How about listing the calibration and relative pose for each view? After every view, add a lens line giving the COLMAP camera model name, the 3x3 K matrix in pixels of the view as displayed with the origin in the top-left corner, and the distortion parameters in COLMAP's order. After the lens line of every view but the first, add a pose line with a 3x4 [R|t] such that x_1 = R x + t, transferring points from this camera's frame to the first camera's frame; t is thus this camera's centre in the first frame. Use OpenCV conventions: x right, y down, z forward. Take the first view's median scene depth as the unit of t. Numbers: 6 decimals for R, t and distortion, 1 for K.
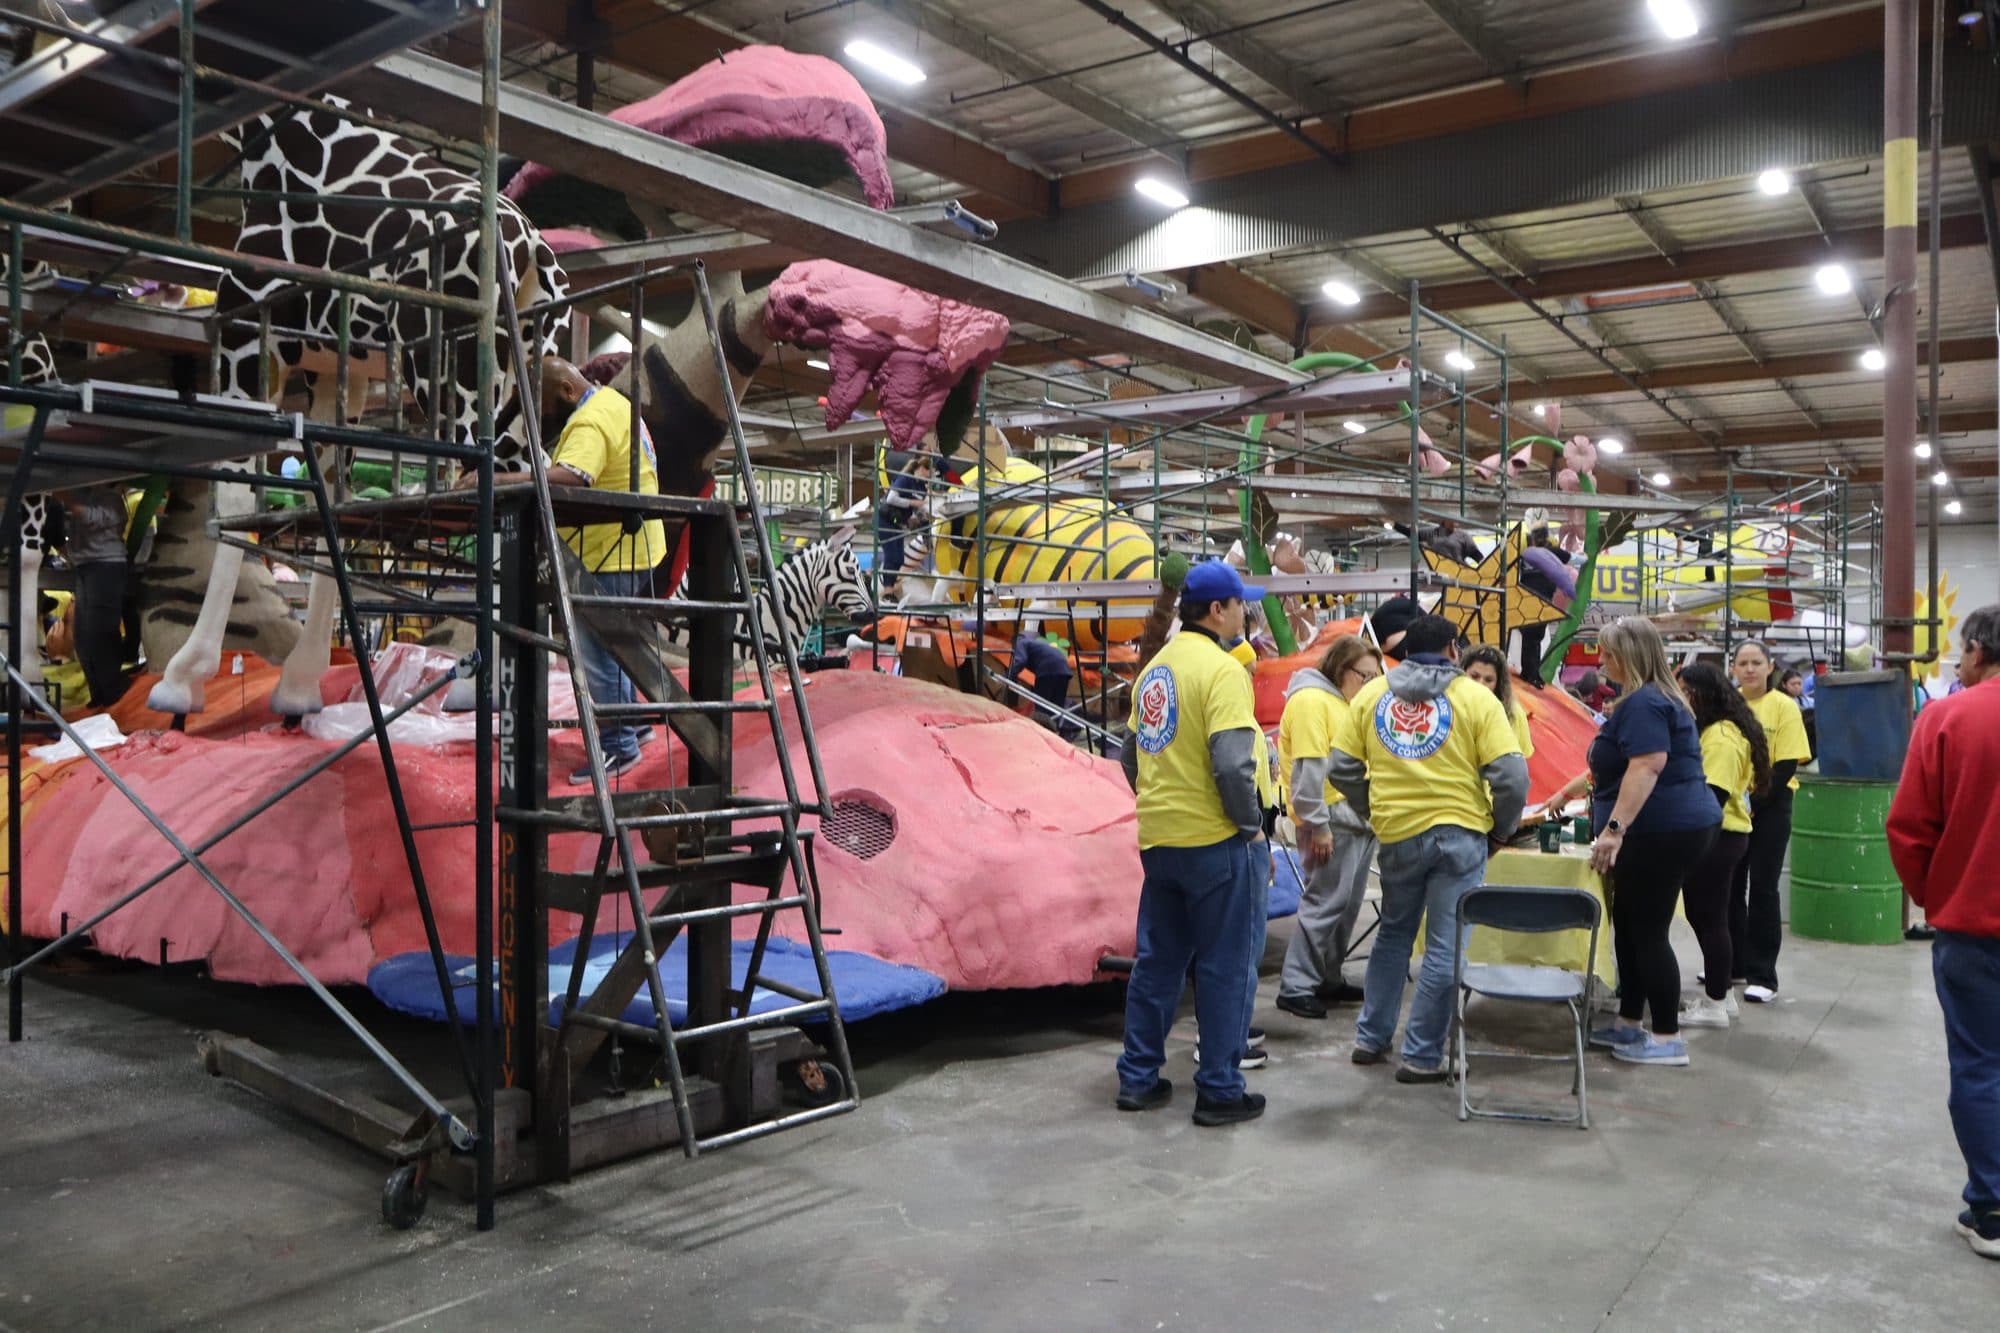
lens RADIAL K [[1552.4, 0, 1014.3], [0, 1552.4, 667.0], [0, 0, 1]] dist [-0.090086, 0.096245]
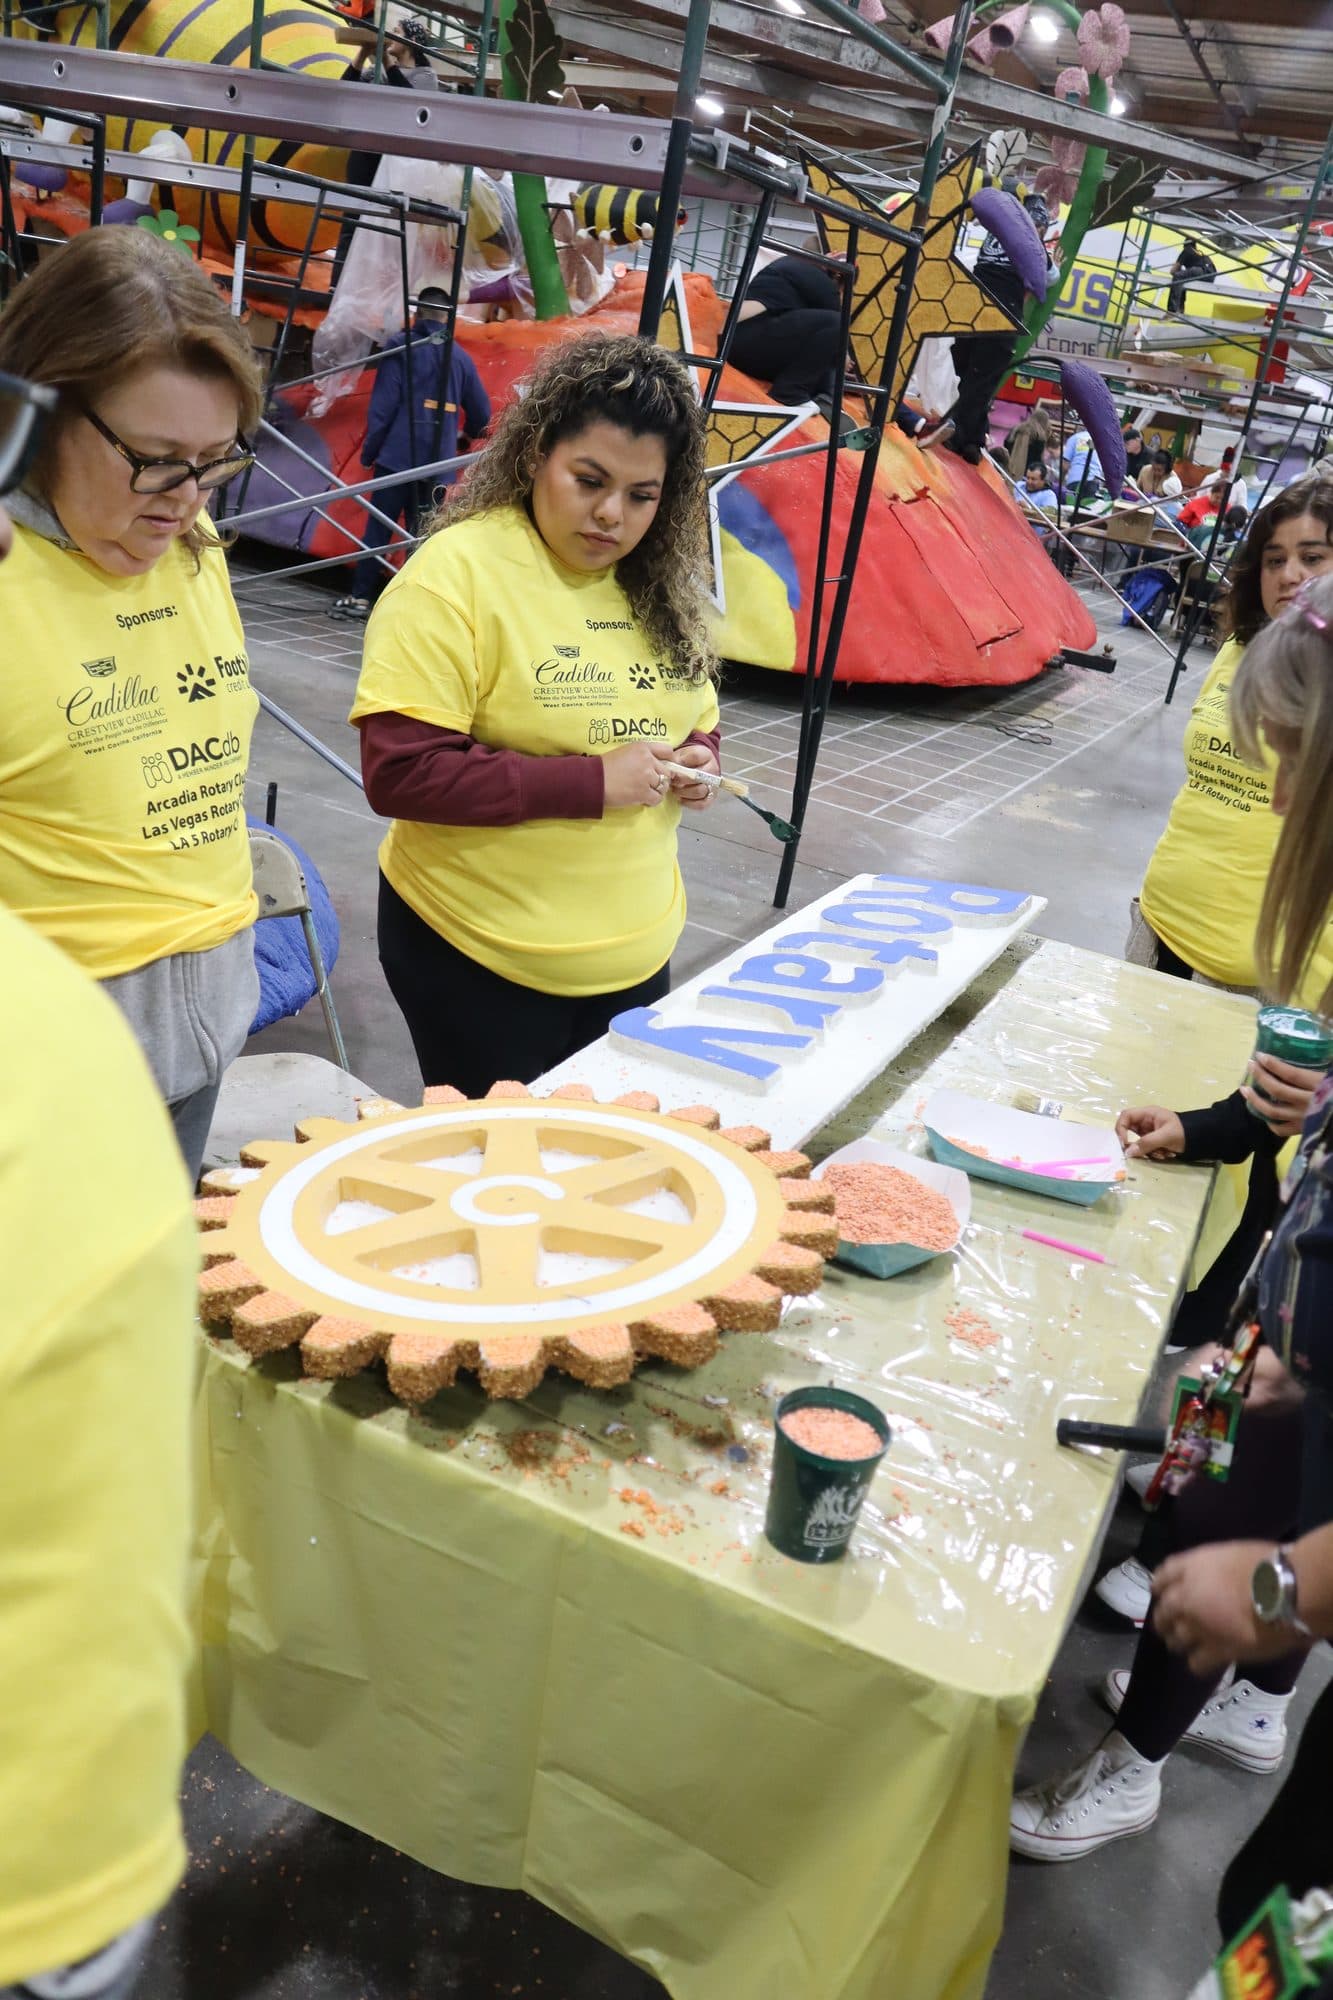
lens RADIAL K [[1552.4, 0, 637.0], [0, 1552.4, 1026.1], [0, 0, 1]] dist [-0.090086, 0.096245]
pose [[0.978833, 0.084921, 0.186209, 0.174507], [-0.156295, 0.897561, 0.412256, -0.015369], [-0.132125, -0.432634, 0.891836, 0.501597]]
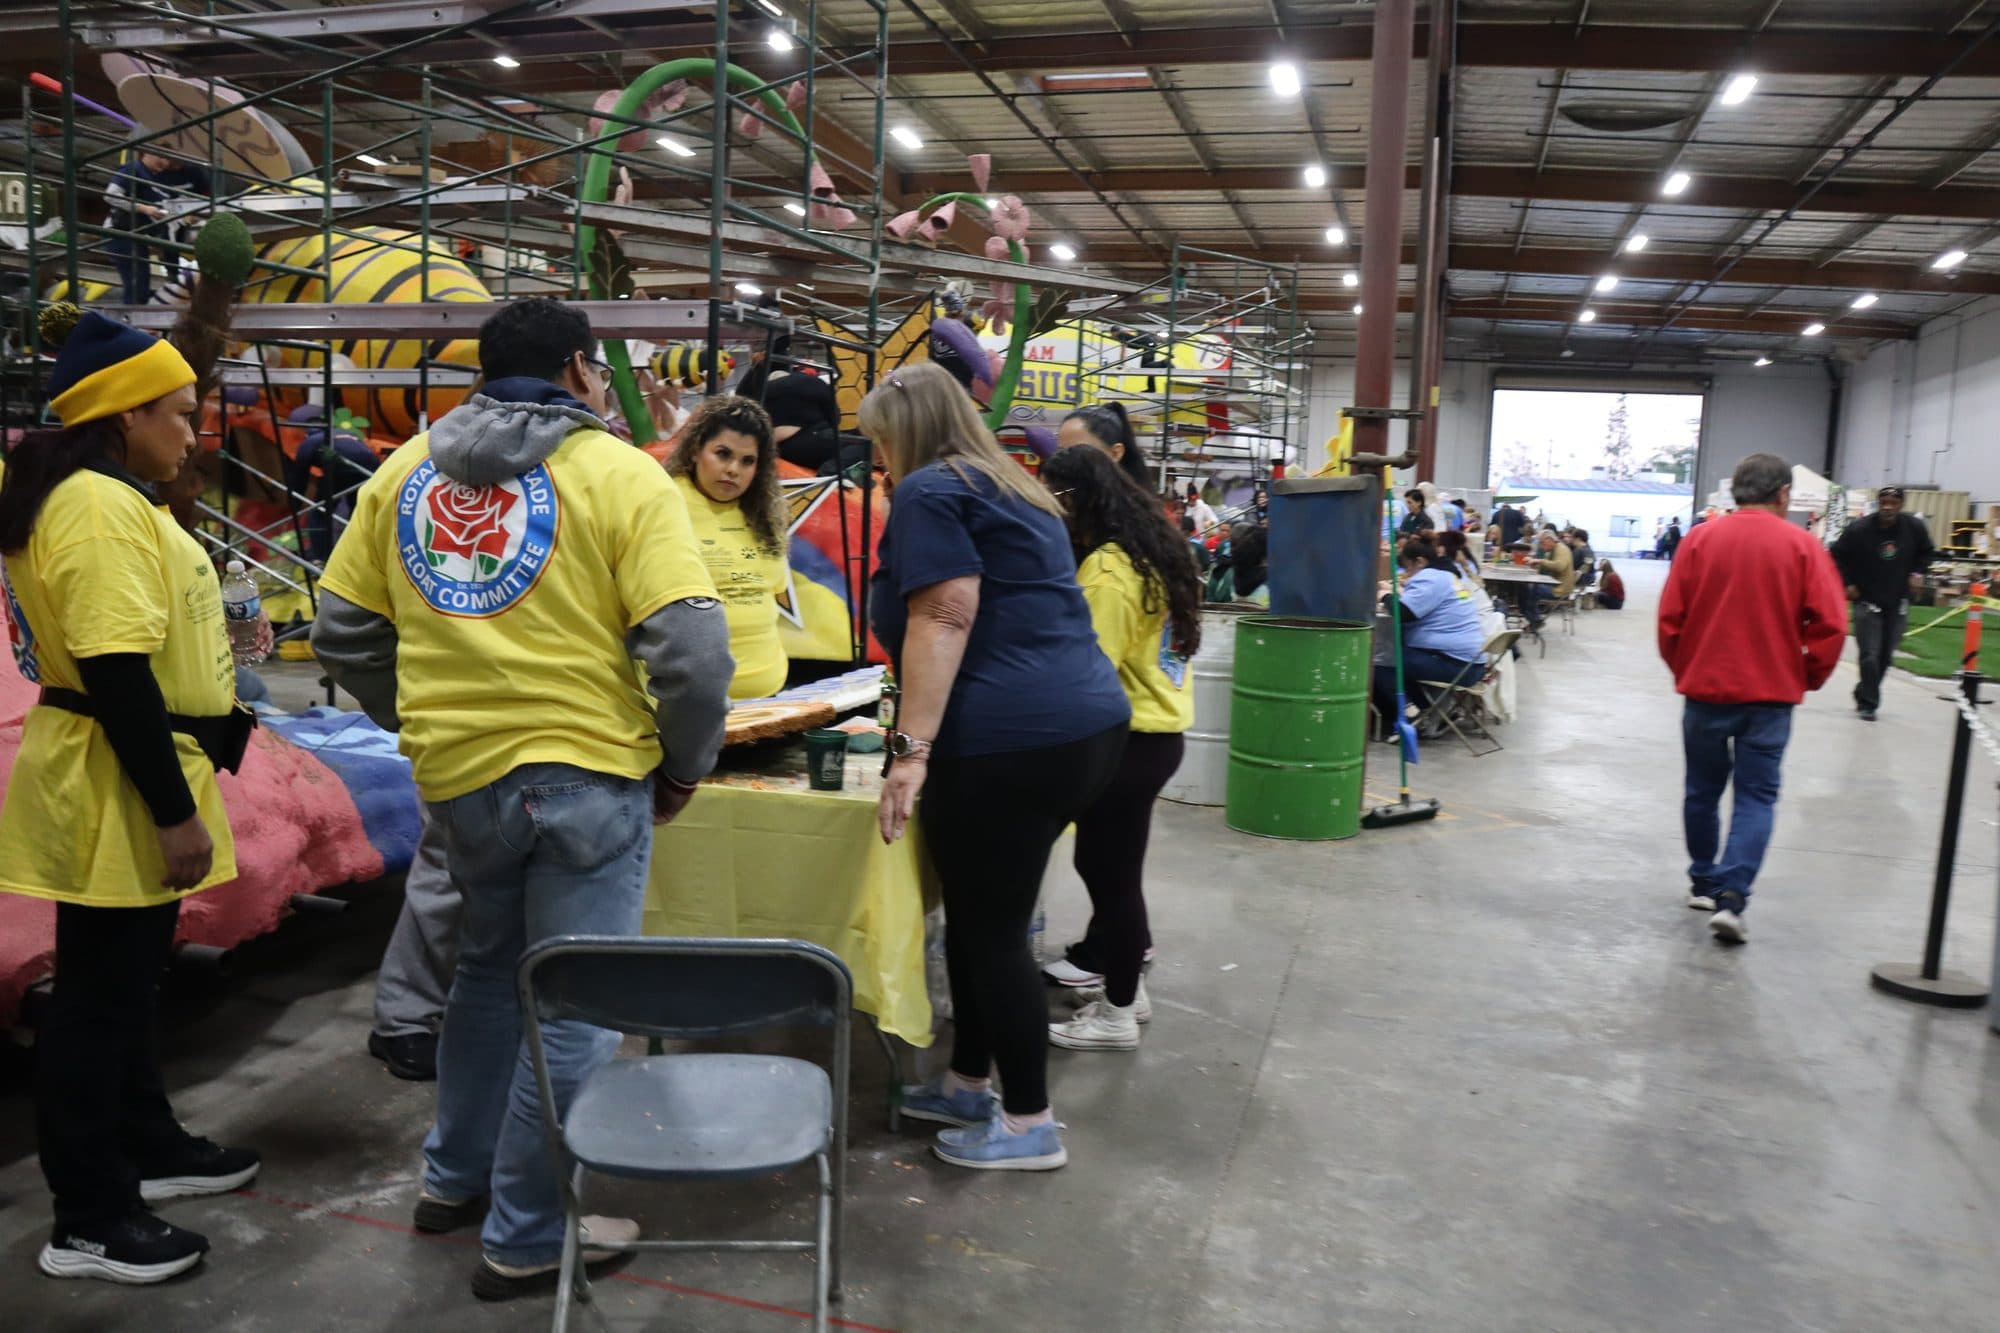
lens RADIAL K [[1528.8, 0, 1035.9], [0, 1528.8, 667.9], [0, 0, 1]] dist [-0.073459, 0.037906]
pose [[0.938265, -0.012235, 0.345702, 0.135092], [-0.030864, 0.992427, 0.118893, 0.009709], [-0.344538, -0.122223, 0.930782, 0.283823]]
